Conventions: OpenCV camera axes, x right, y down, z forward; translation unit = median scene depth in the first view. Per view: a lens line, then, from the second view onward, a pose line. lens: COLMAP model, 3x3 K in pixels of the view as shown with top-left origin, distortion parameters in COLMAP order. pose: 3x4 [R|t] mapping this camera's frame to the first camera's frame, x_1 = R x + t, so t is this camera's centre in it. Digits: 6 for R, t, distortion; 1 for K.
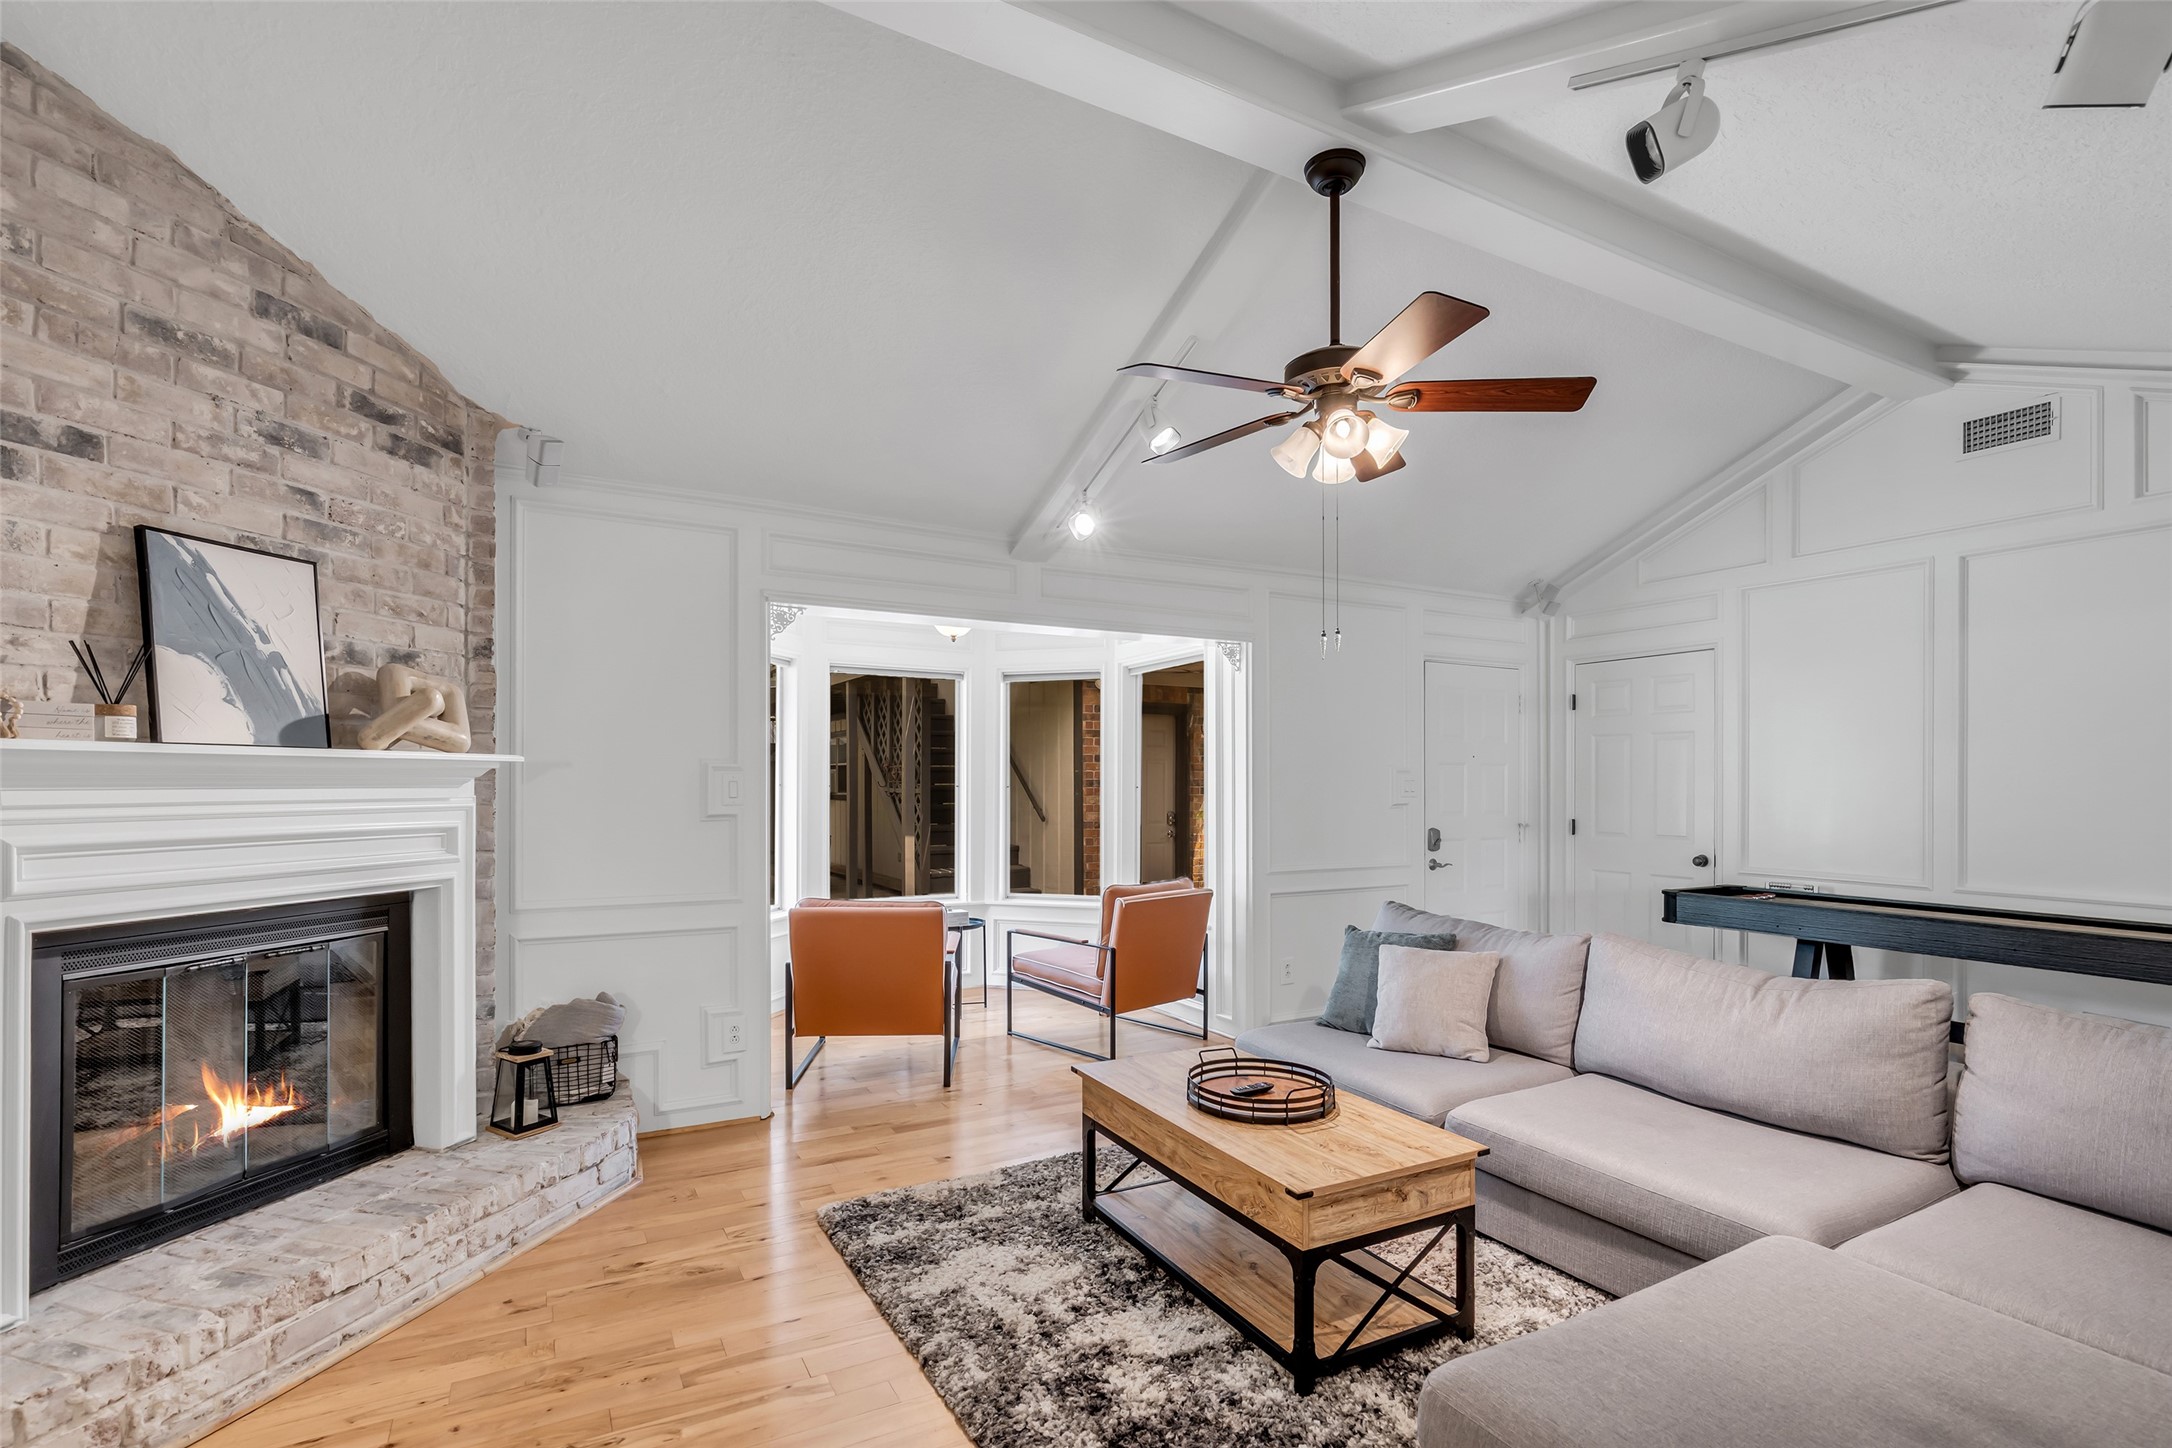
lens RADIAL K [[1016.1, 0, 1093.8], [0, 1016.1, 785.7], [0, 0, 1]] dist [-0.015729, 0.004651]
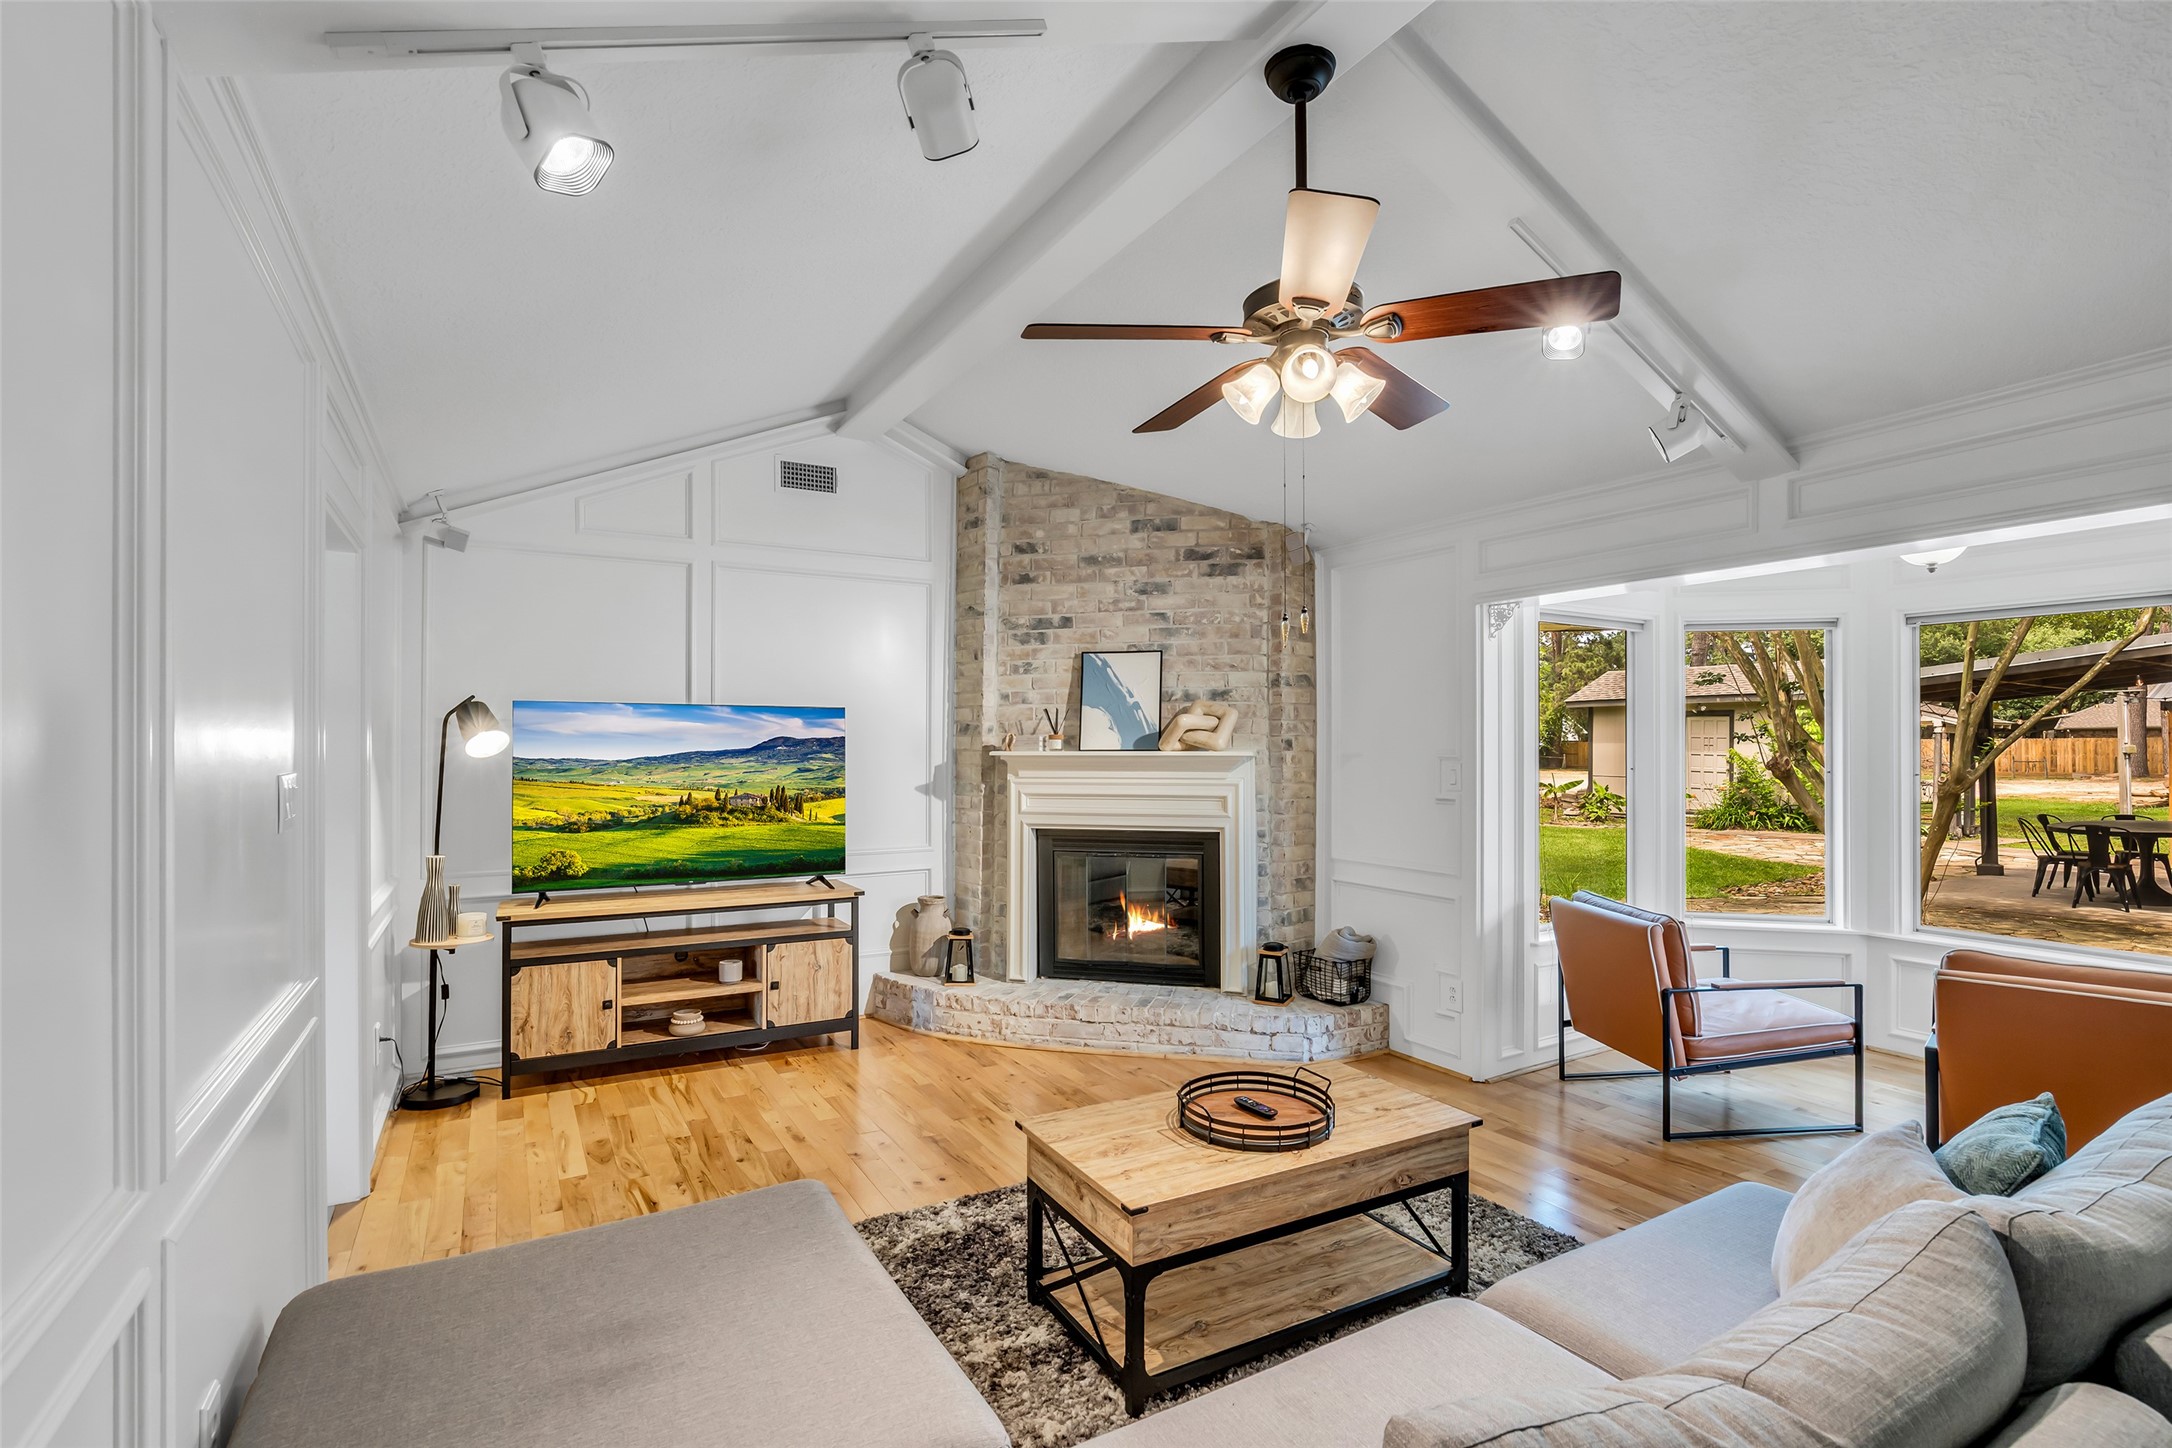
lens RADIAL K [[1016.1, 0, 1093.1], [0, 1016.1, 745.2], [0, 0, 1]] dist [-0.015729, 0.004651]
pose [[0.021479, -0.007062, -0.999744, 1.075616], [-0.005403, 0.999960, -0.007180, -0.030168], [0.999755, 0.005556, 0.021440, 0.806787]]
